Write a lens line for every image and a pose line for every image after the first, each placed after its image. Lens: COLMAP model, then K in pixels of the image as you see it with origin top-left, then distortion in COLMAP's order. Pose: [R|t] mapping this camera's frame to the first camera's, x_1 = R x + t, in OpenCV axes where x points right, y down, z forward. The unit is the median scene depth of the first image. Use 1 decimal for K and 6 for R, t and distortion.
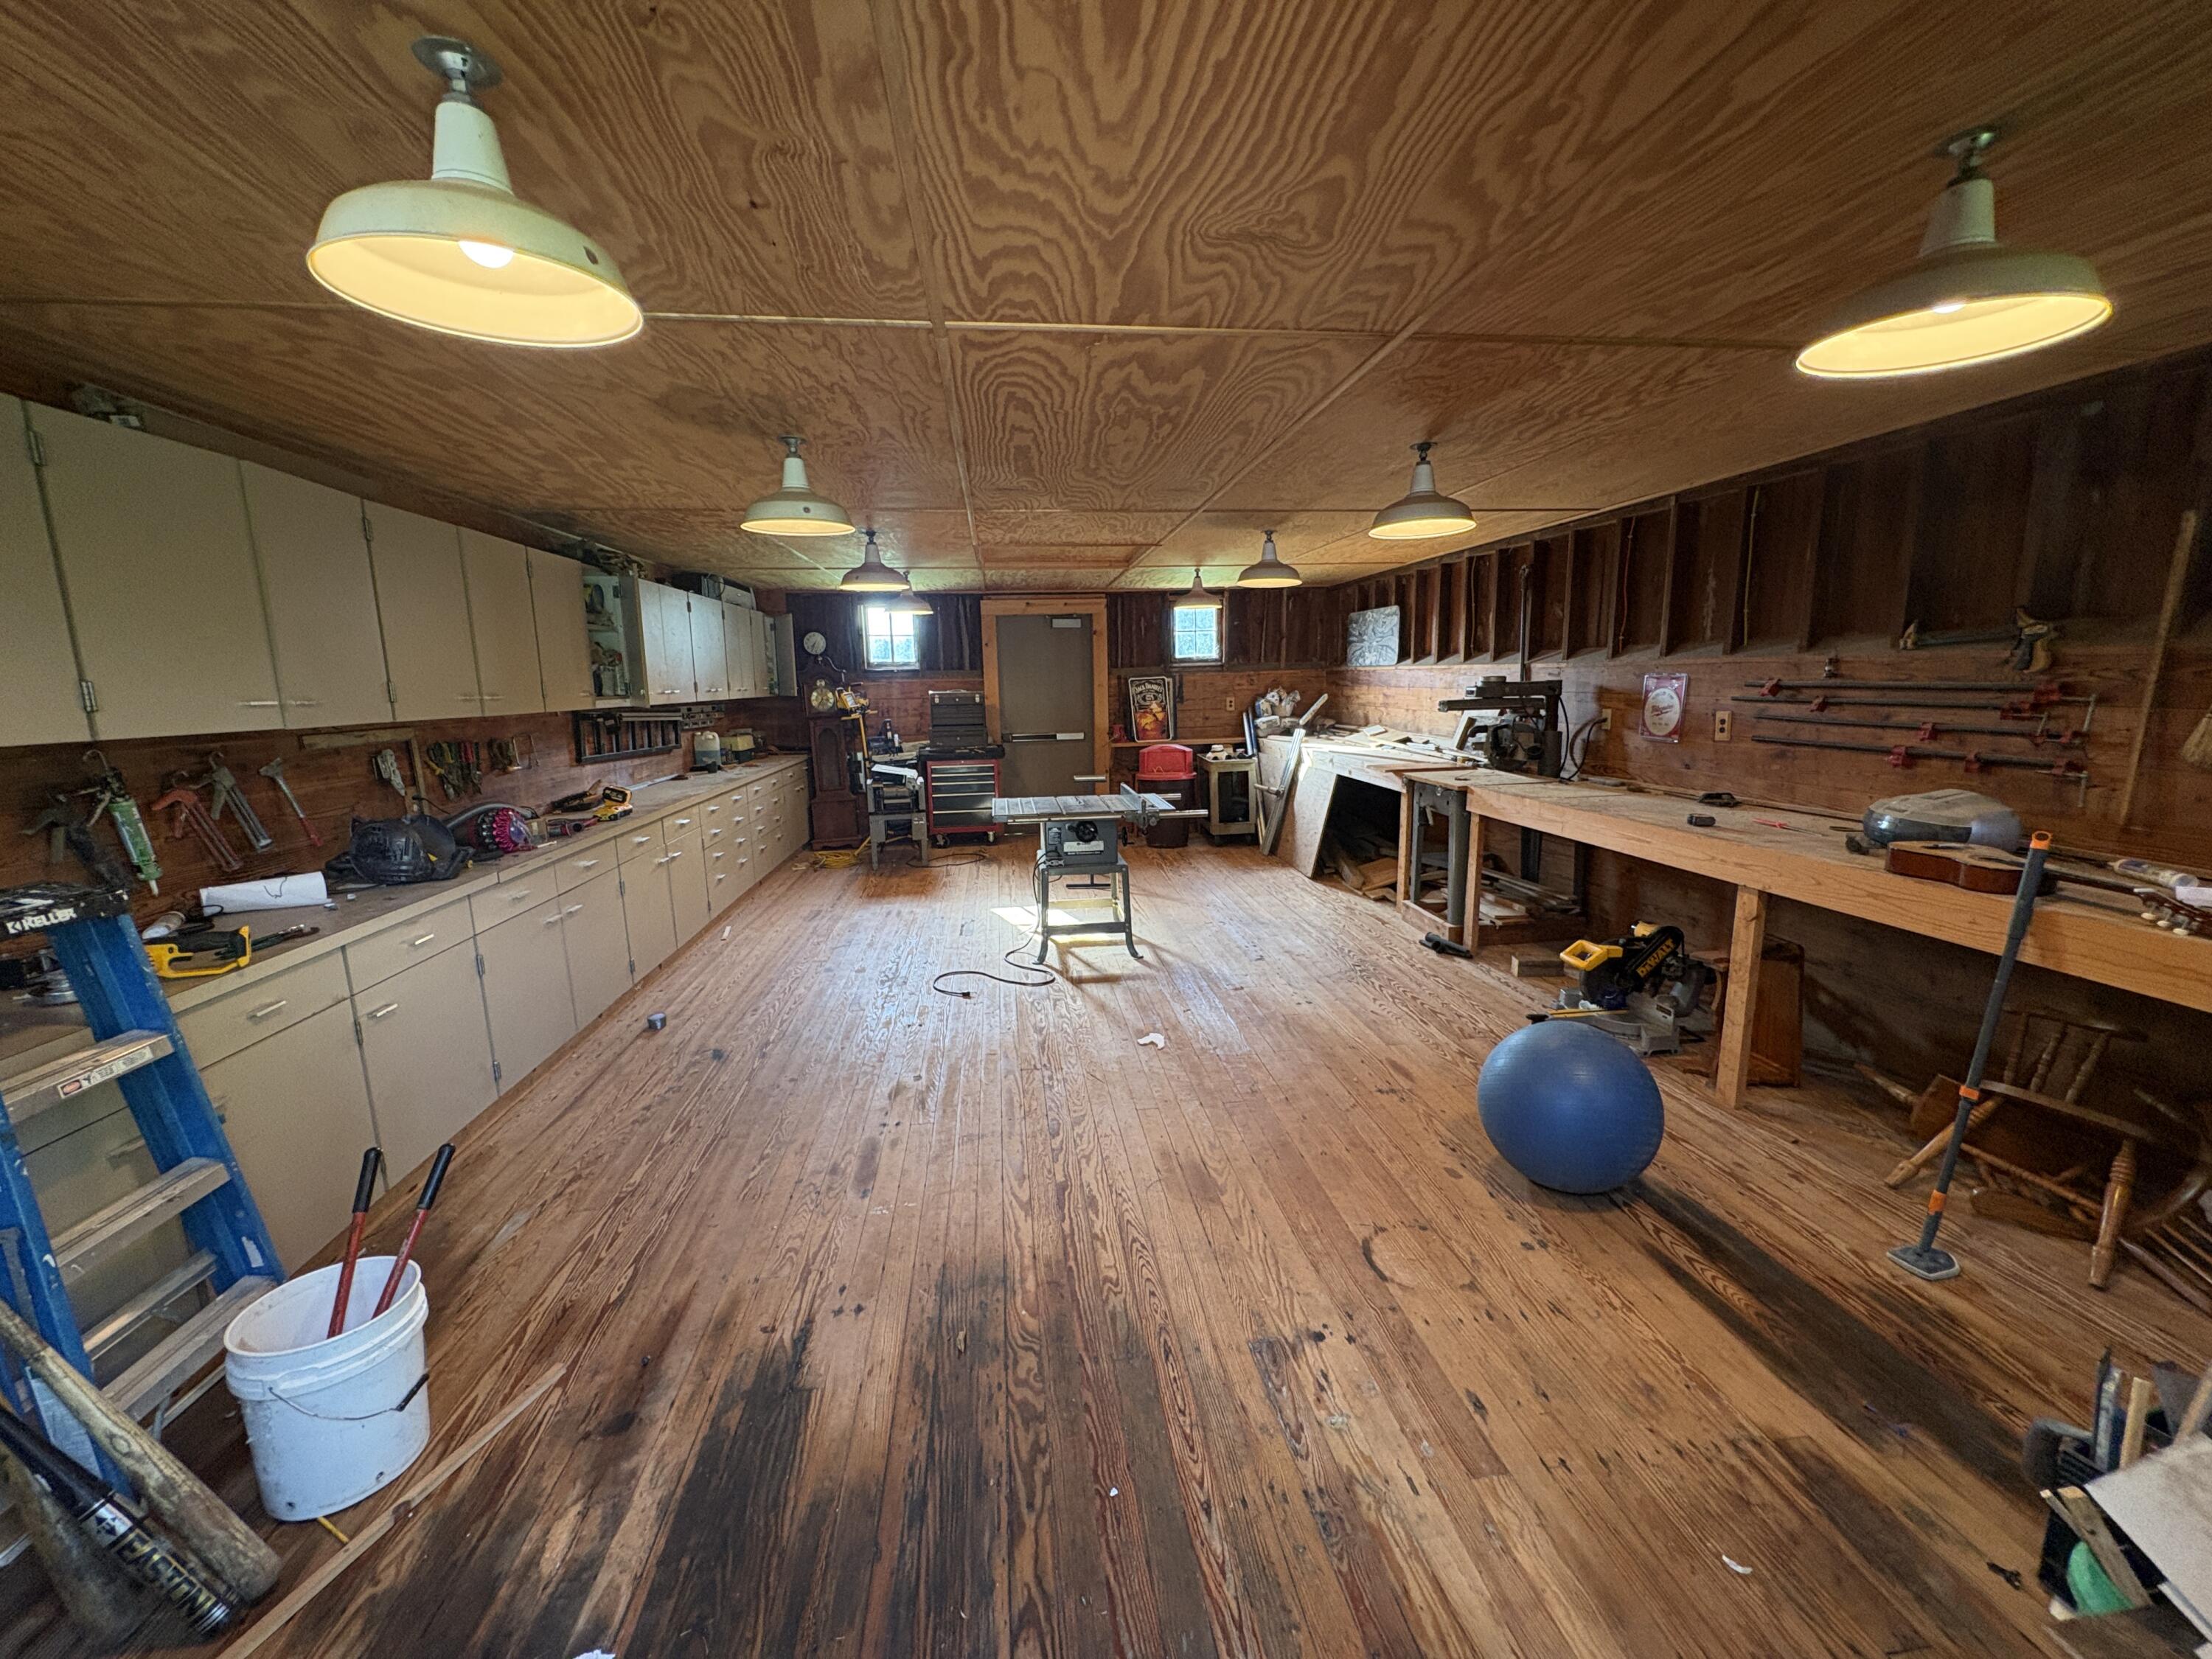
lens RADIAL K [[882.5, 0, 1105.6], [0, 882.5, 831.3], [0, 0, 1]] dist [0.000060, 0.000603]
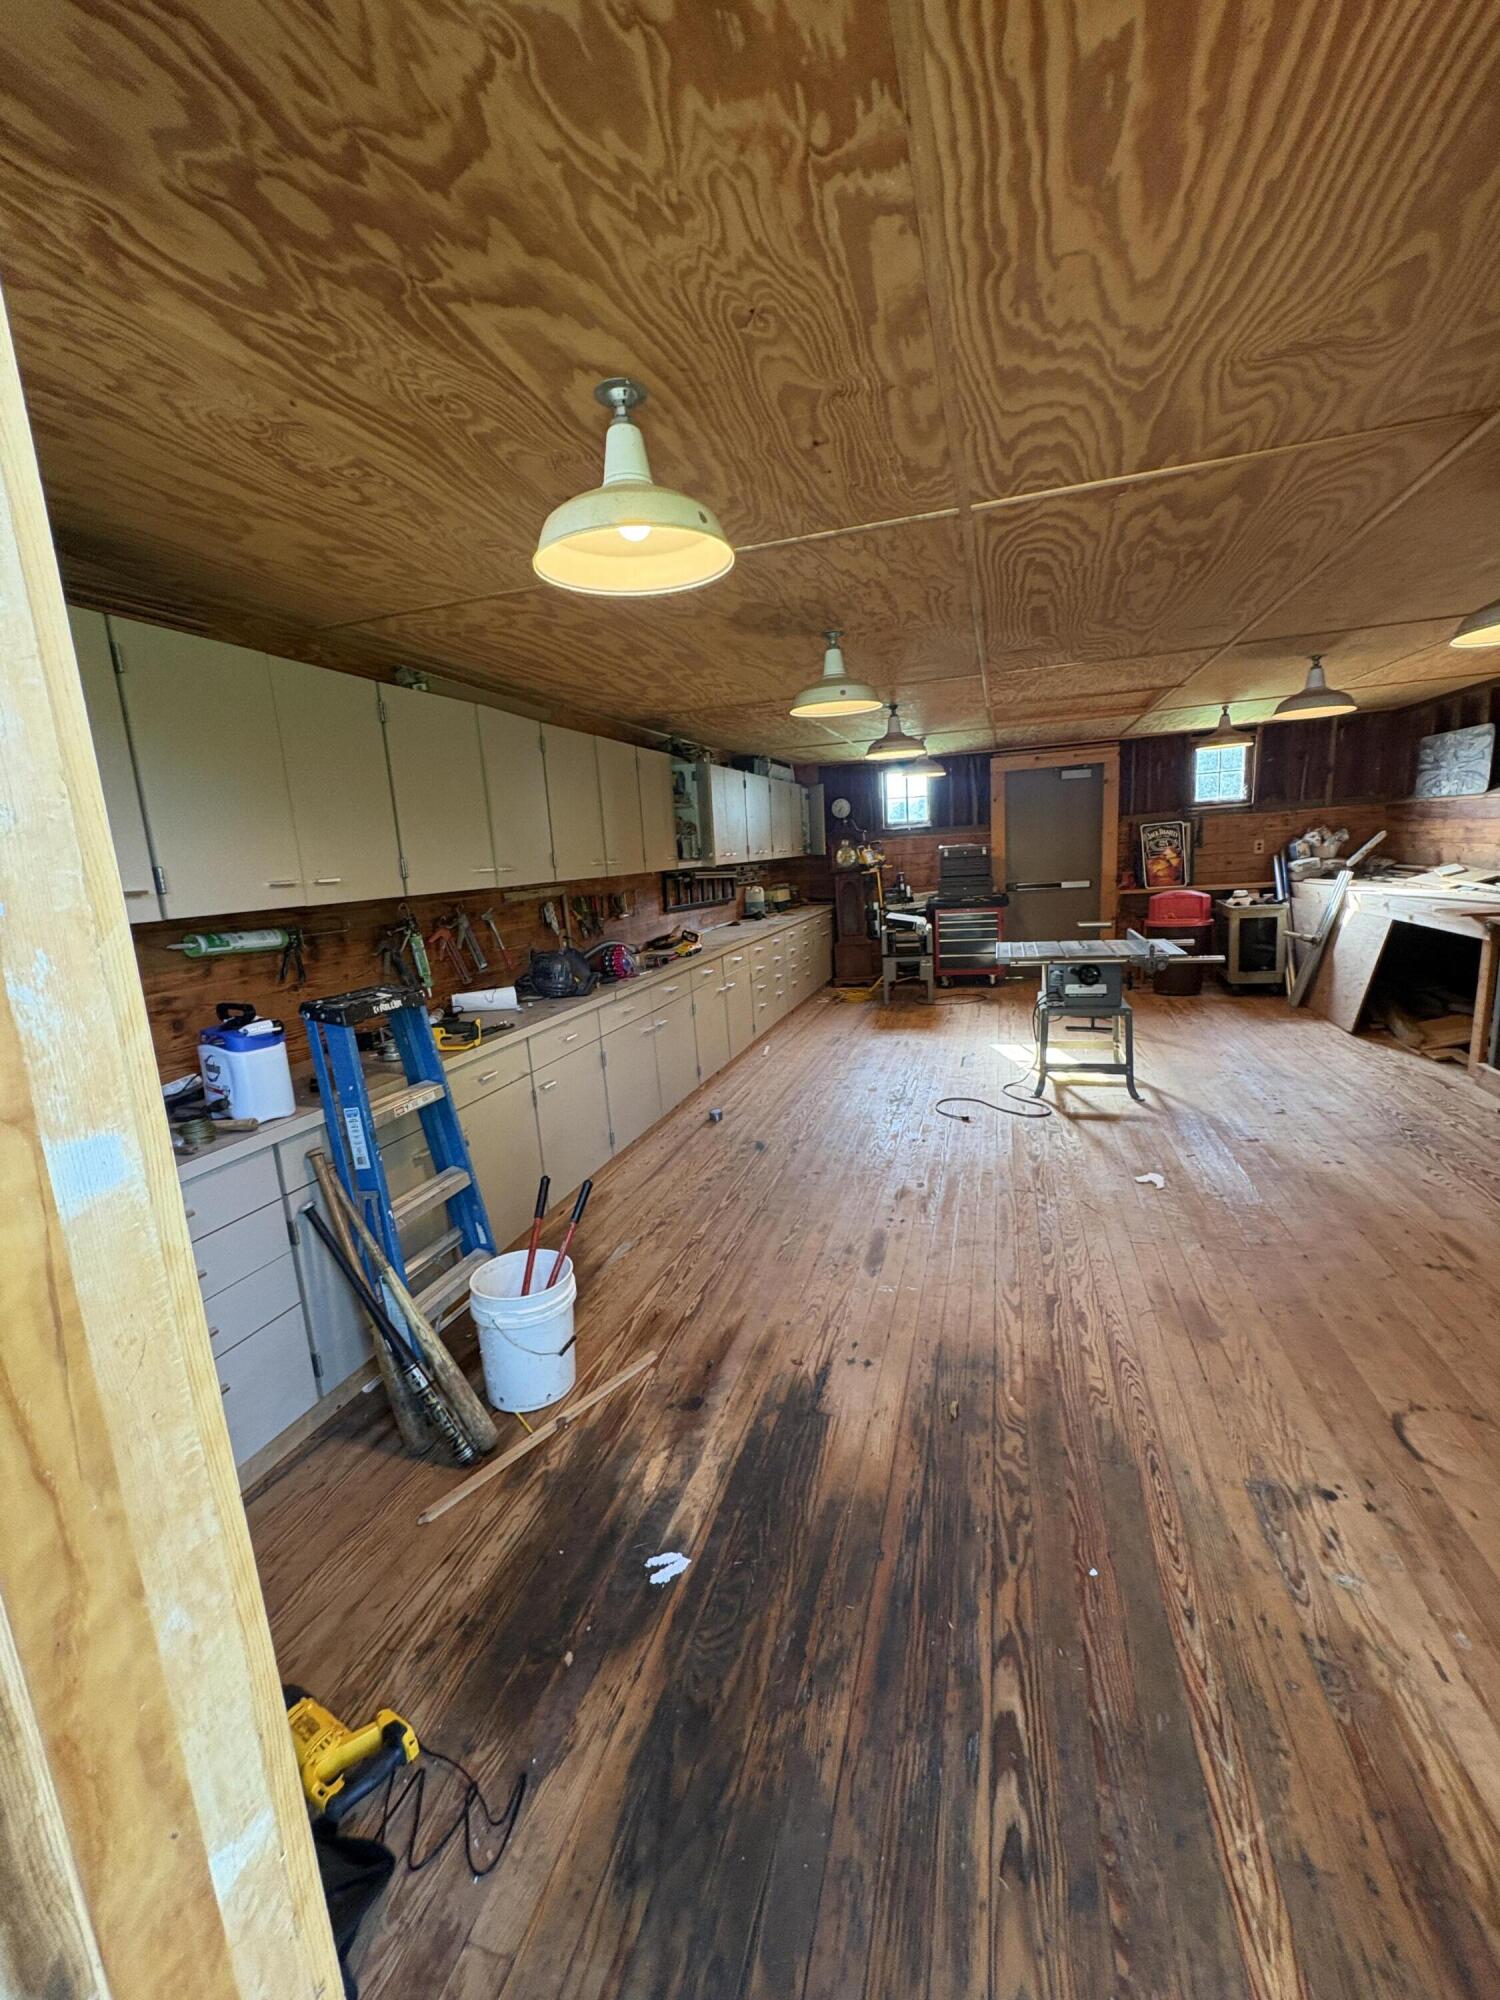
lens RADIAL K [[798.6, 0, 751.1], [0, 798.6, 1001.5], [0, 0, 1]] dist [-0.000504, 0.000862]
pose [[0.912459, 0.038567, -0.407346, -0.001049], [-0.025314, 0.998962, 0.037877, 0.012551], [0.408384, -0.024249, 0.912488, -0.038971]]
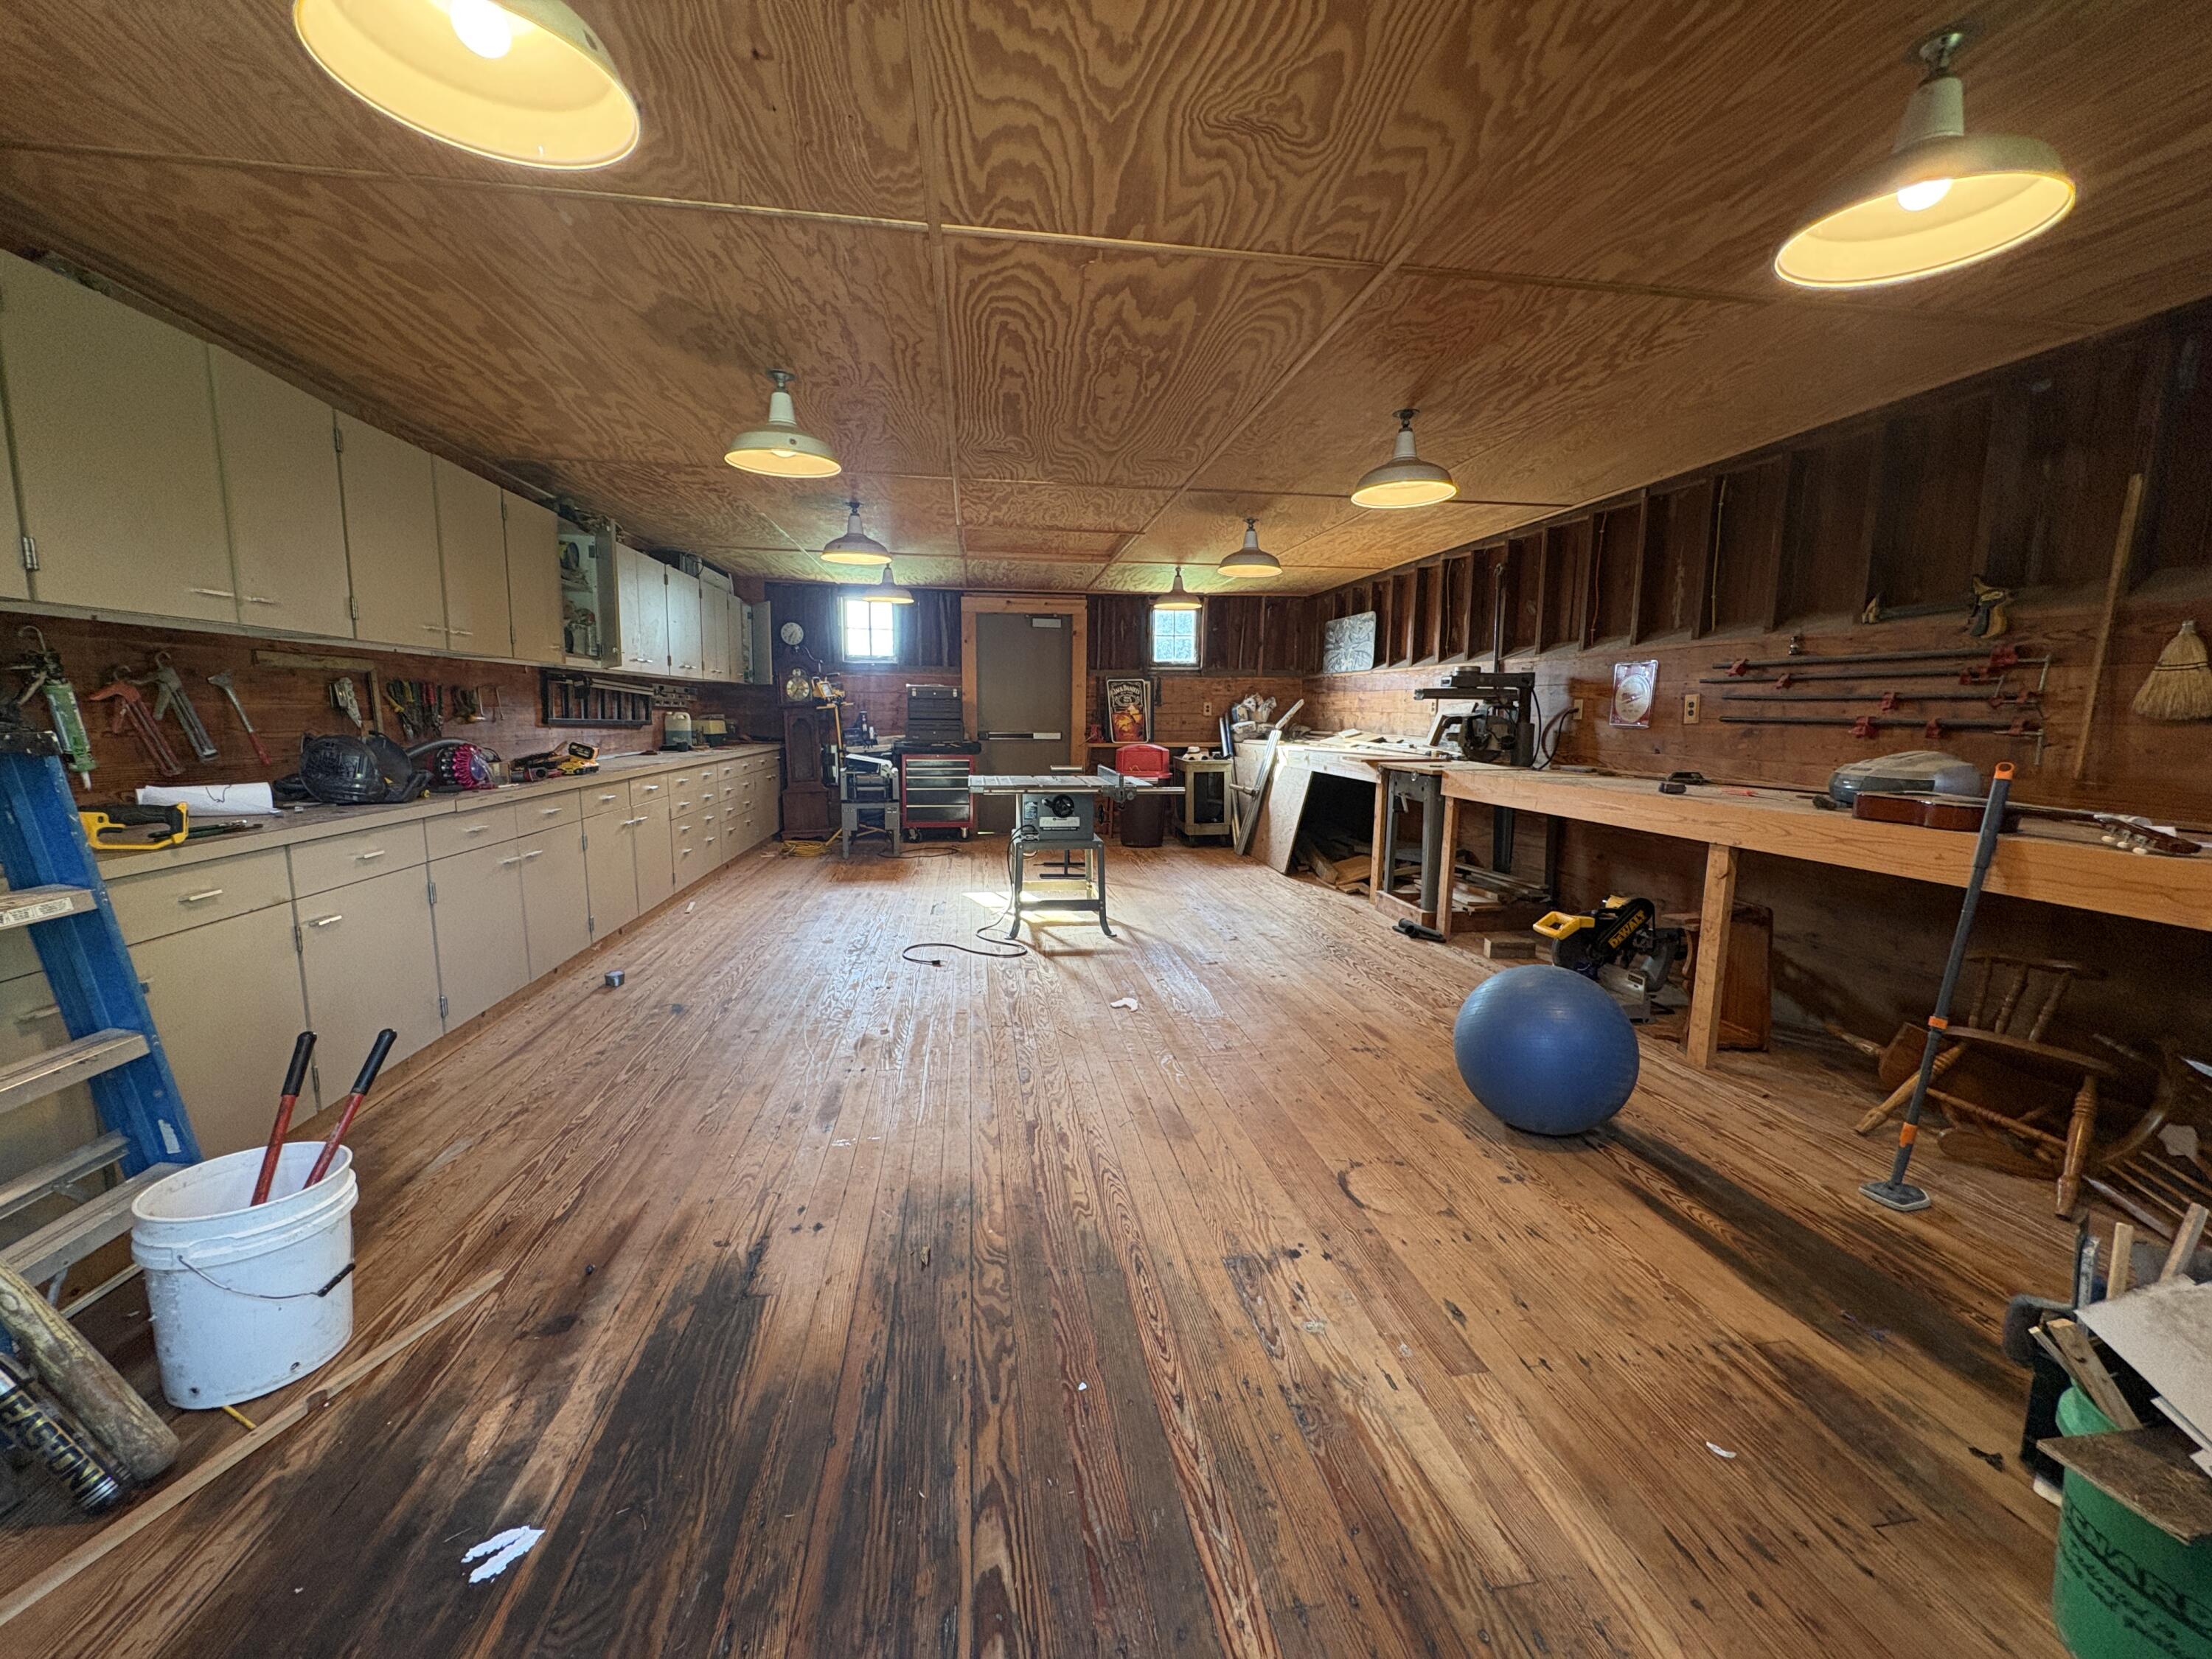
lens RADIAL K [[883.2, 0, 1106.0], [0, 883.2, 829.5], [0, 0, 1]] dist [-0.000504, 0.000862]
pose [[0.999159, 0.026250, 0.031513, -0.007830], [-0.025073, 0.998994, -0.037173, 0.126700], [-0.032457, 0.036352, 0.998812, 0.014436]]
